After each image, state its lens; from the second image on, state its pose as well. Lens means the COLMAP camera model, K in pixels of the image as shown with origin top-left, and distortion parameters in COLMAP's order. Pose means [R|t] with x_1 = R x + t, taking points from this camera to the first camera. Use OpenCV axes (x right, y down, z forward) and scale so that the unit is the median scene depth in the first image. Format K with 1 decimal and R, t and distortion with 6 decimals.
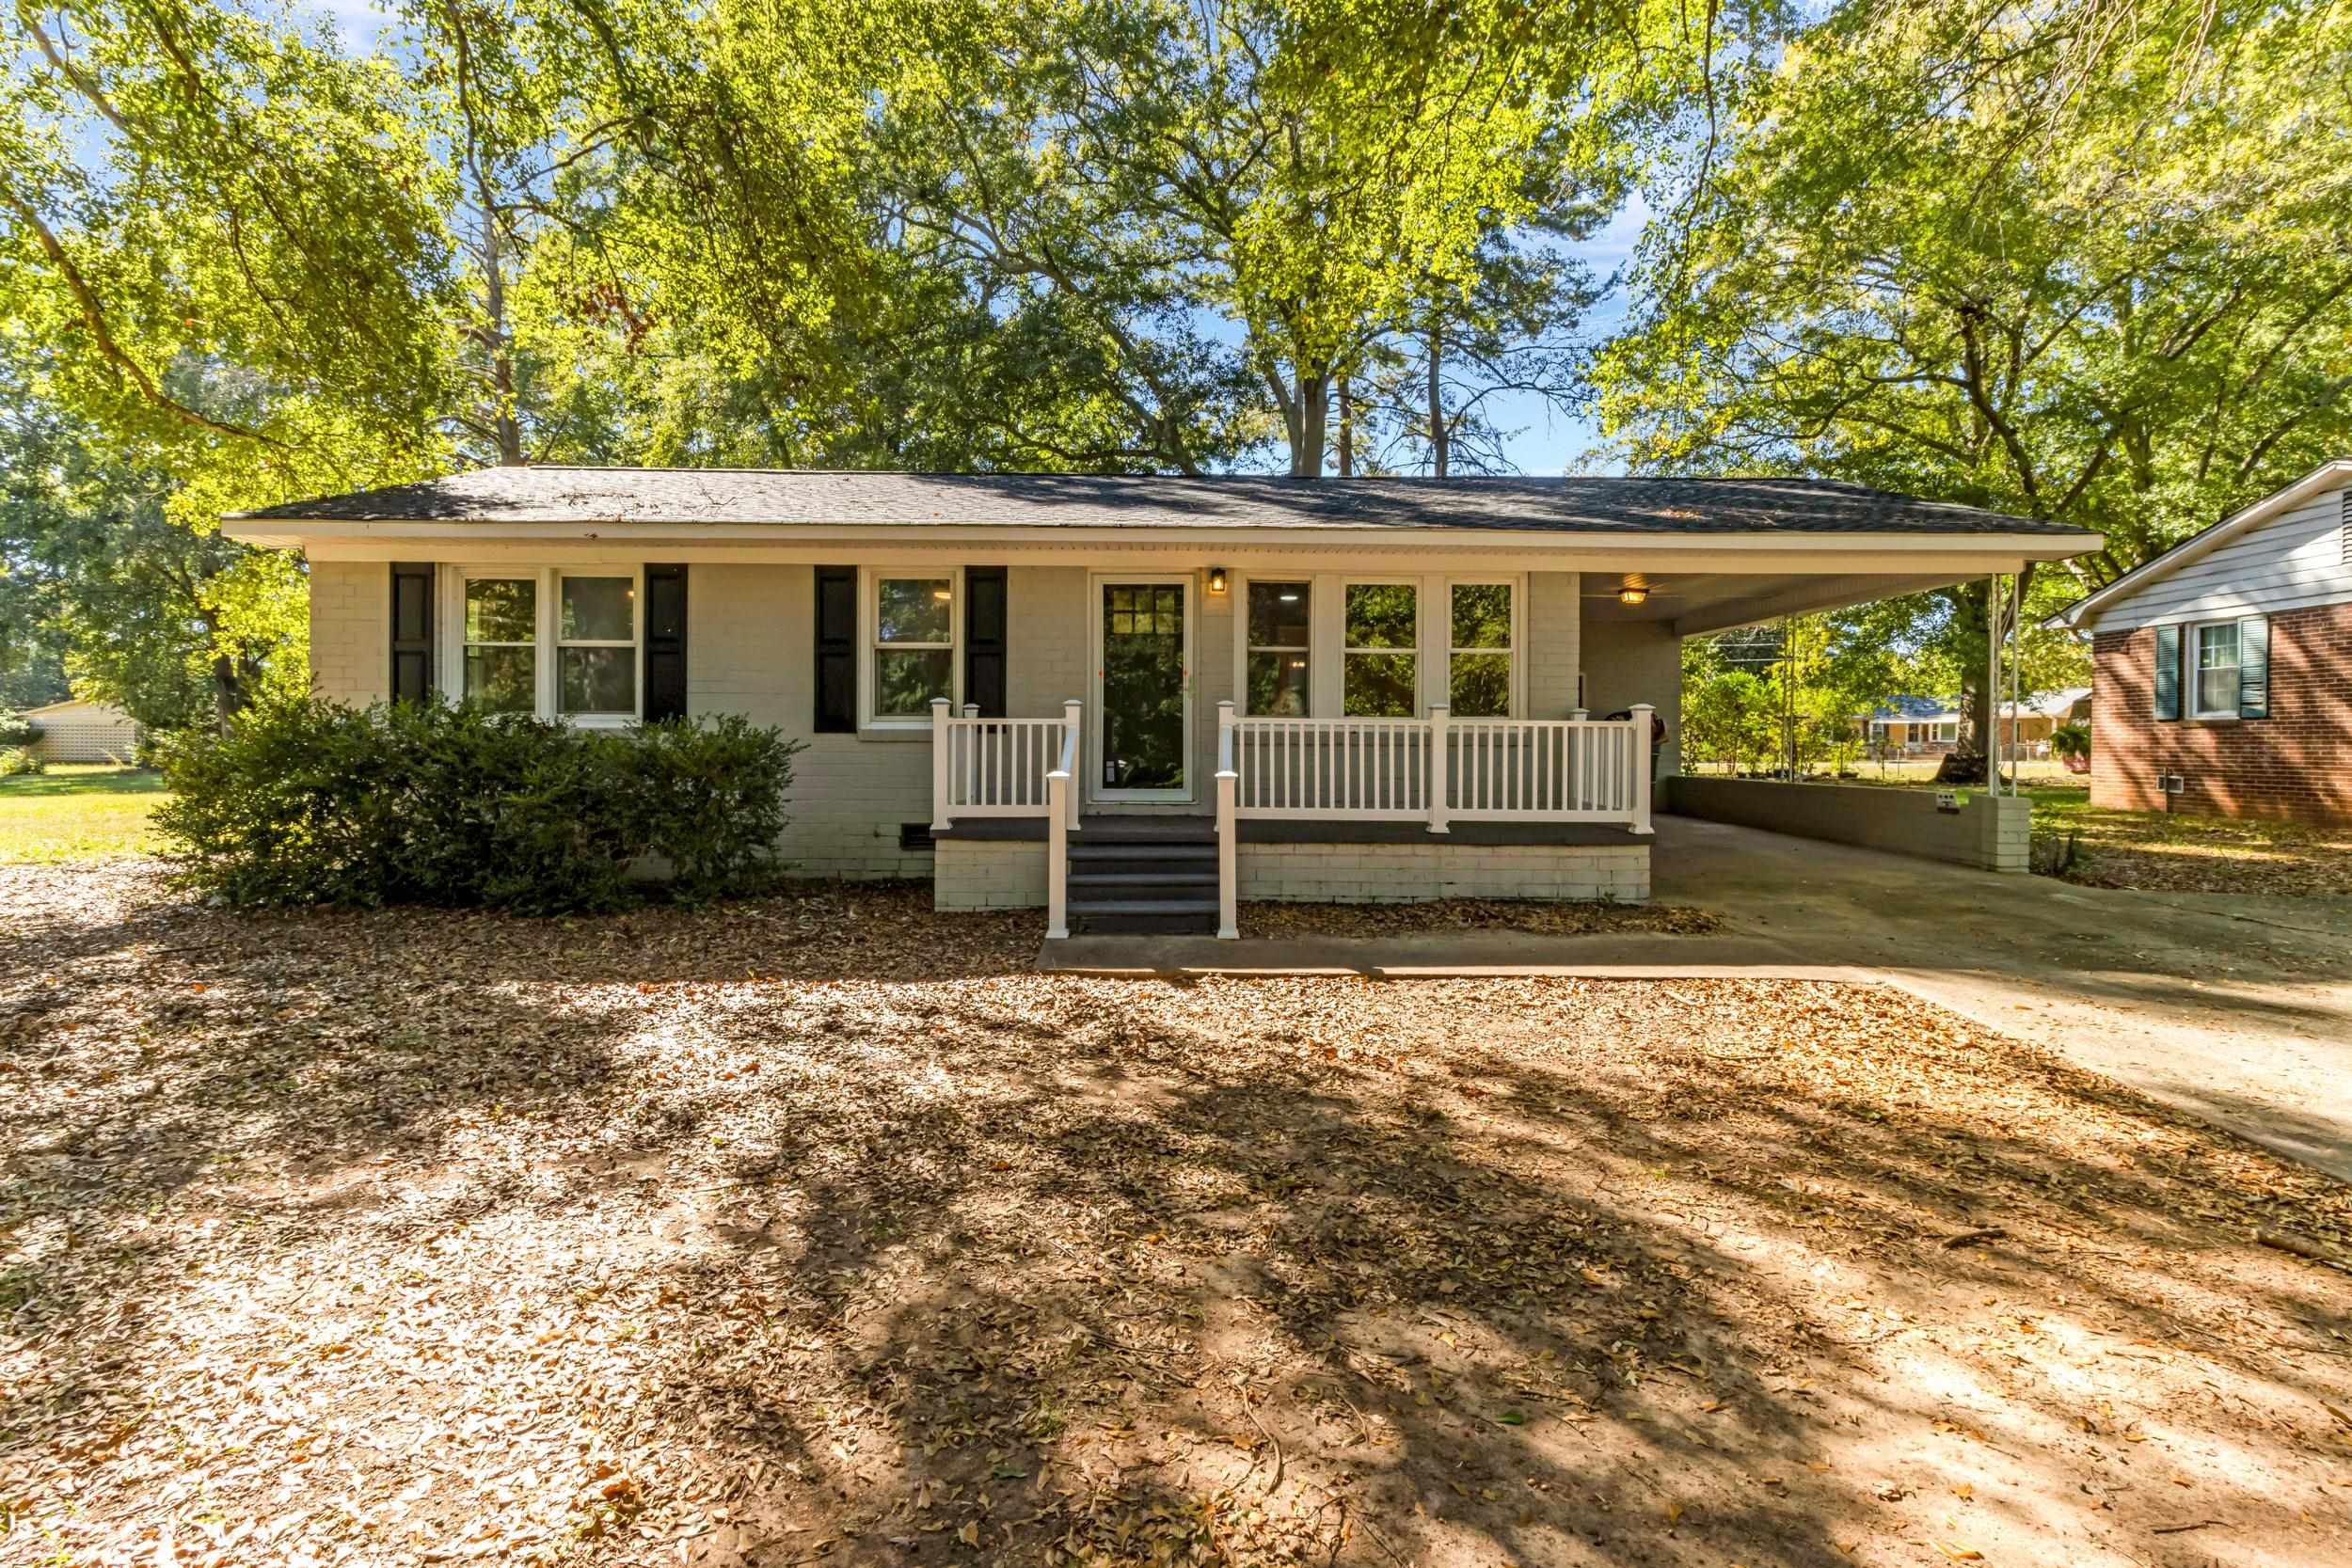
lens RADIAL K [[1124.5, 0, 1184.6], [0, 1124.5, 752.3], [0, 0, 1]] dist [0.000925, 0.000383]
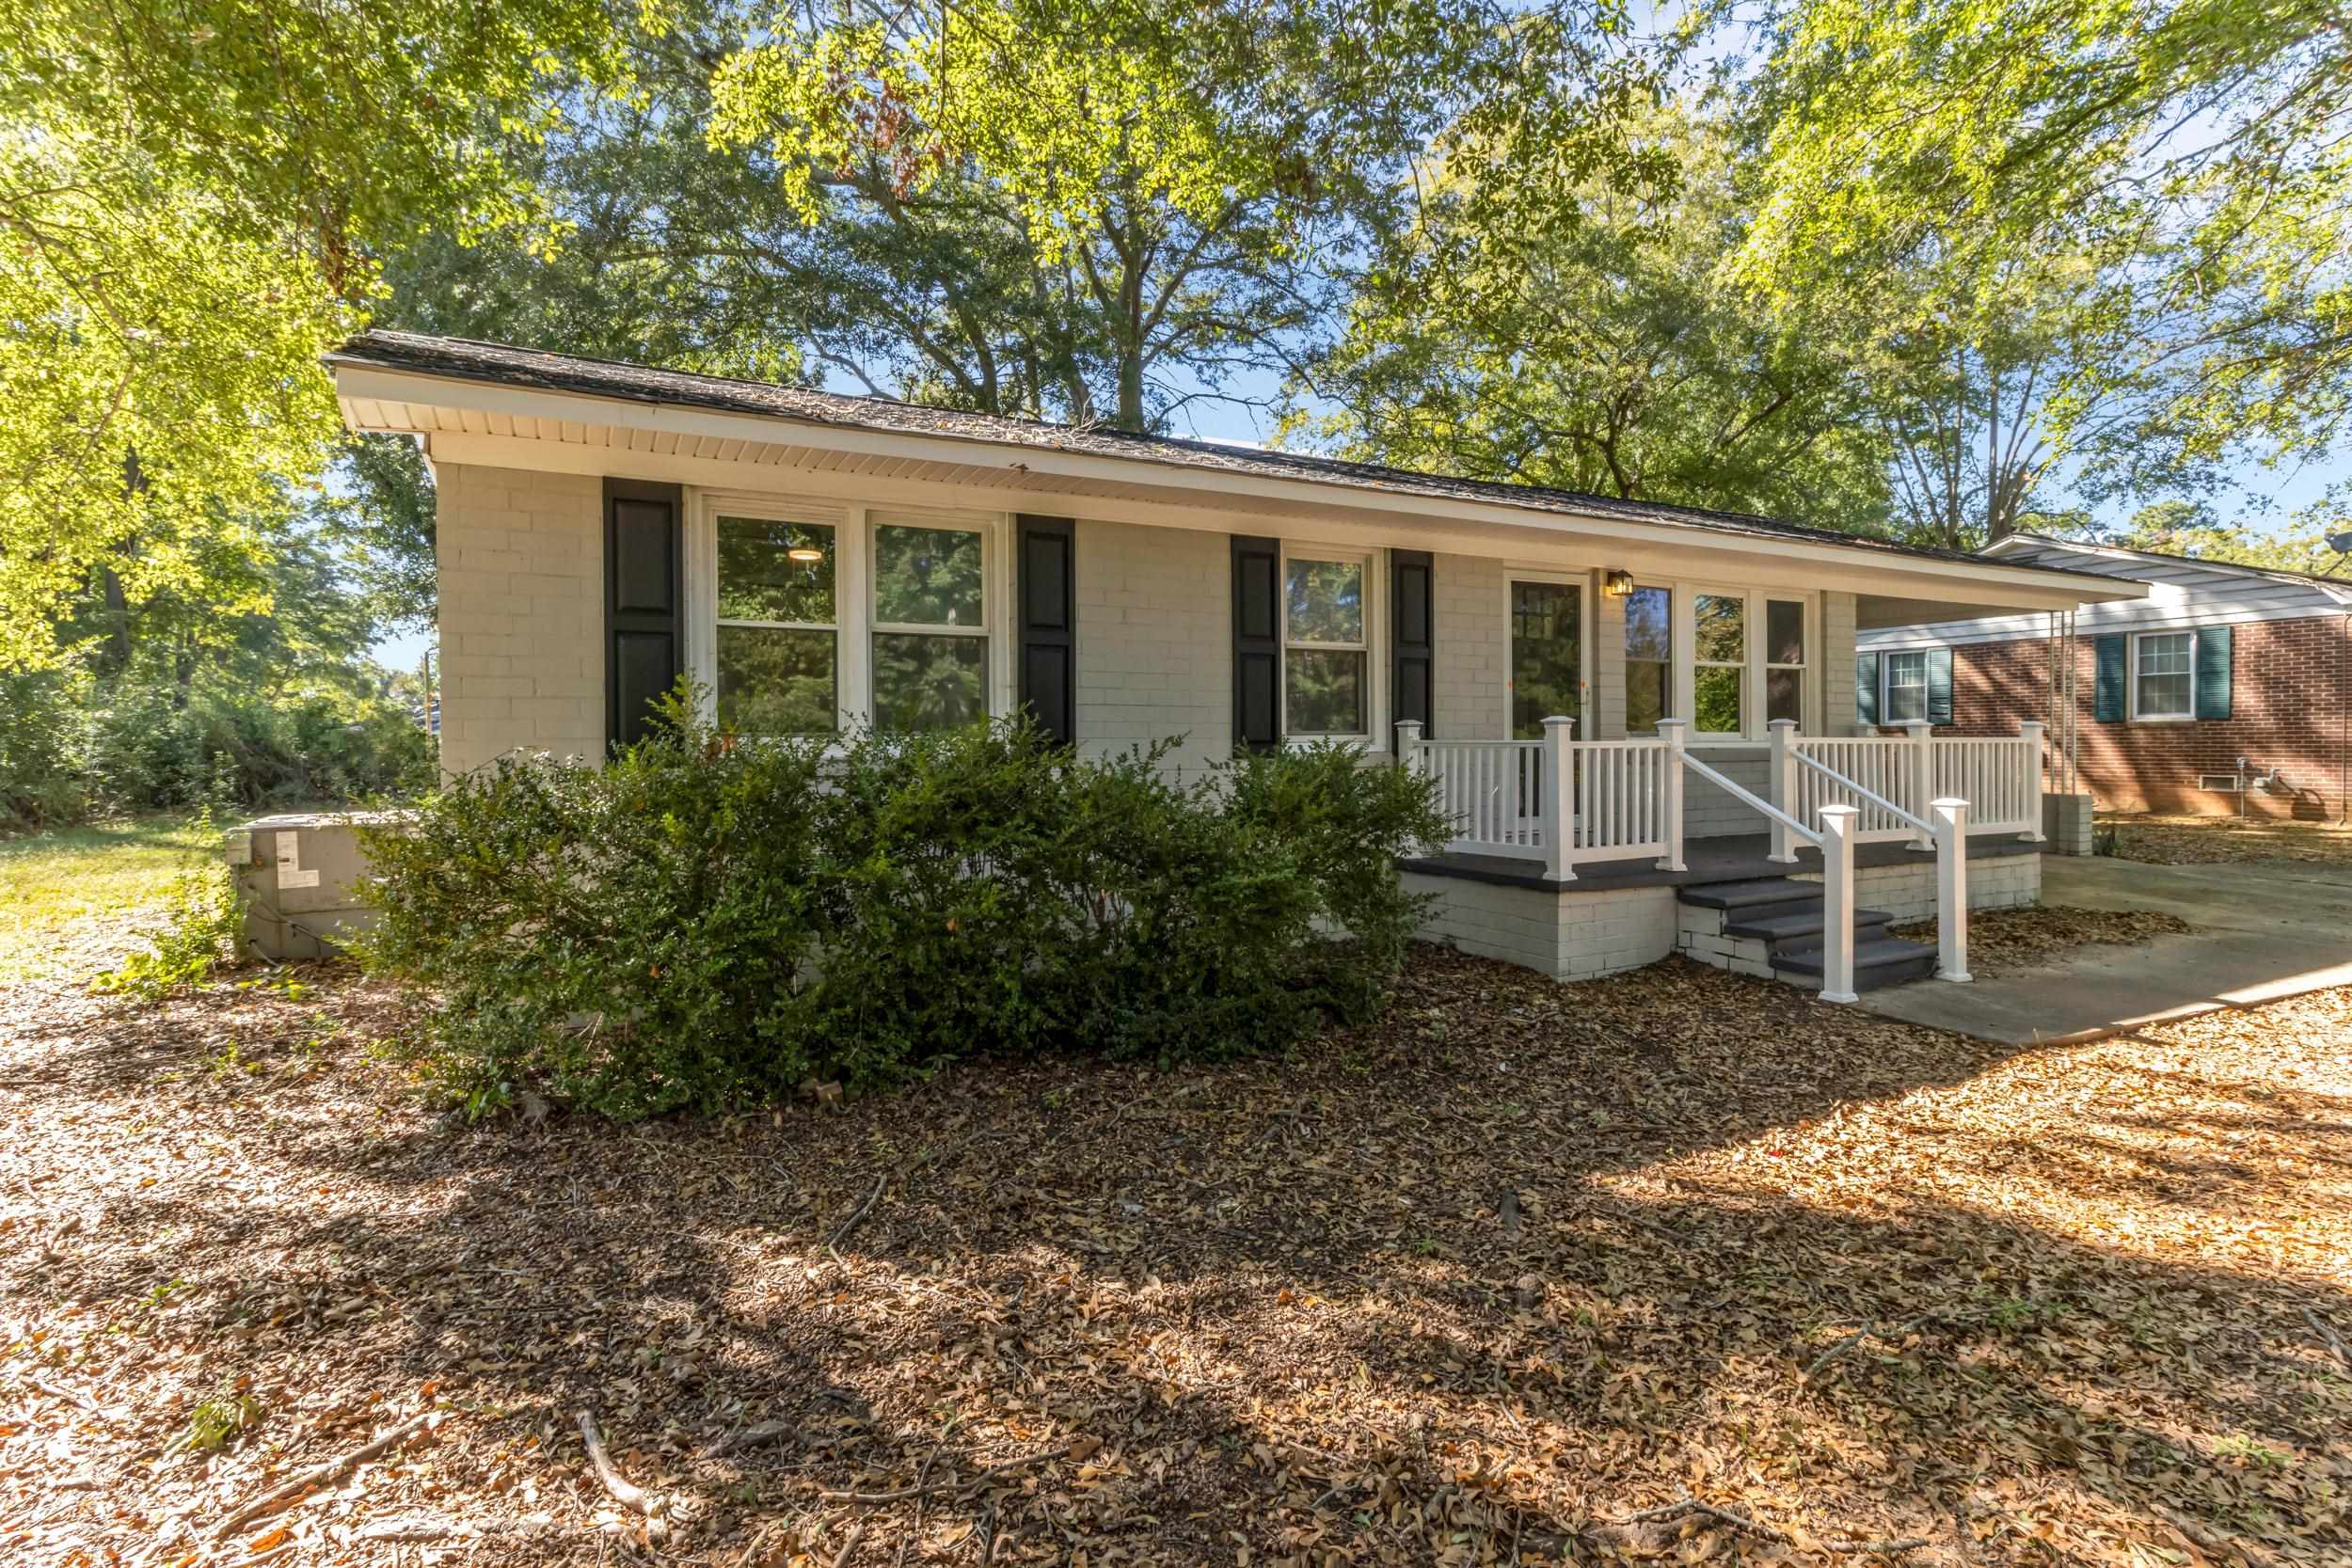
lens RADIAL K [[1124.5, 0, 1184.6], [0, 1124.5, 752.3], [0, 0, 1]] dist [0.000925, 0.000383]
pose [[0.892244, -0.014522, 0.451321, -0.695216], [0.014215, 0.999891, 0.004071, -0.025047], [-0.451330, 0.002783, 0.892353, 0.346843]]
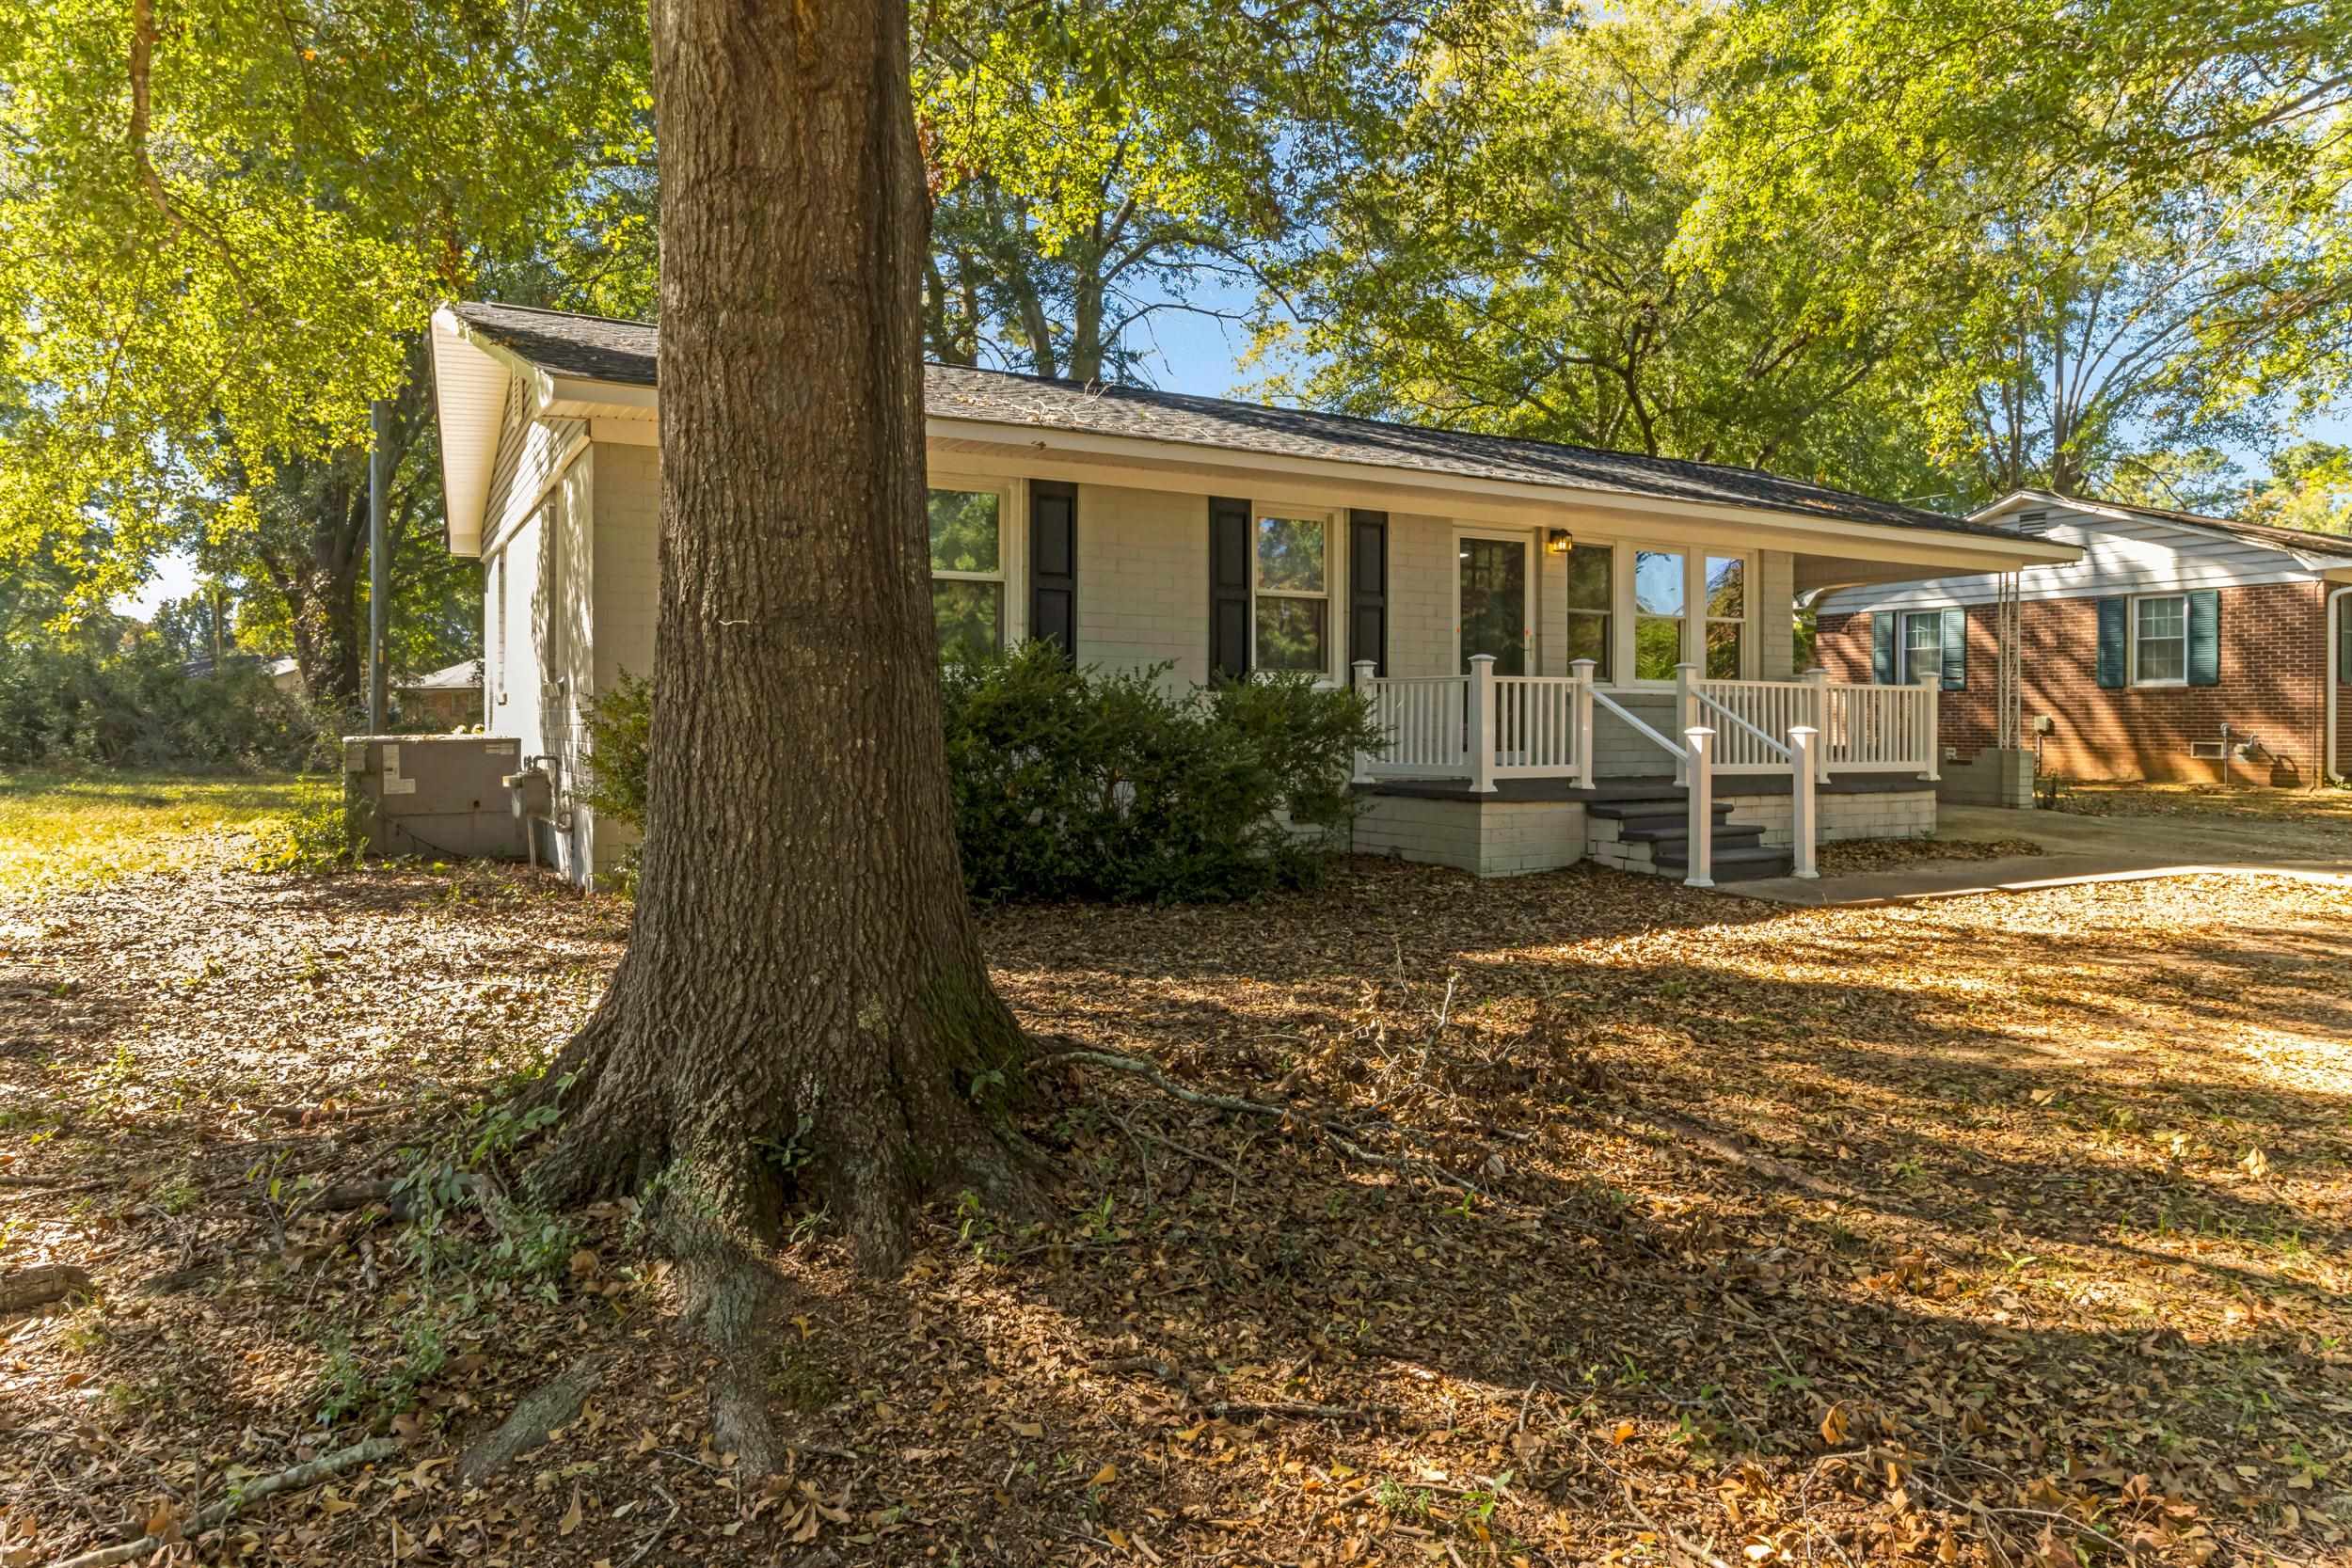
lens RADIAL K [[1442.1, 0, 1175.3], [0, 1442.1, 722.7], [0, 0, 1]] dist [-0.035303, -0.000149]
pose [[0.878177, -0.002482, 0.478329, -0.879081], [0.004464, 0.999986, -0.003006, 0.010411], [-0.478314, 0.004775, 0.878176, 0.044308]]
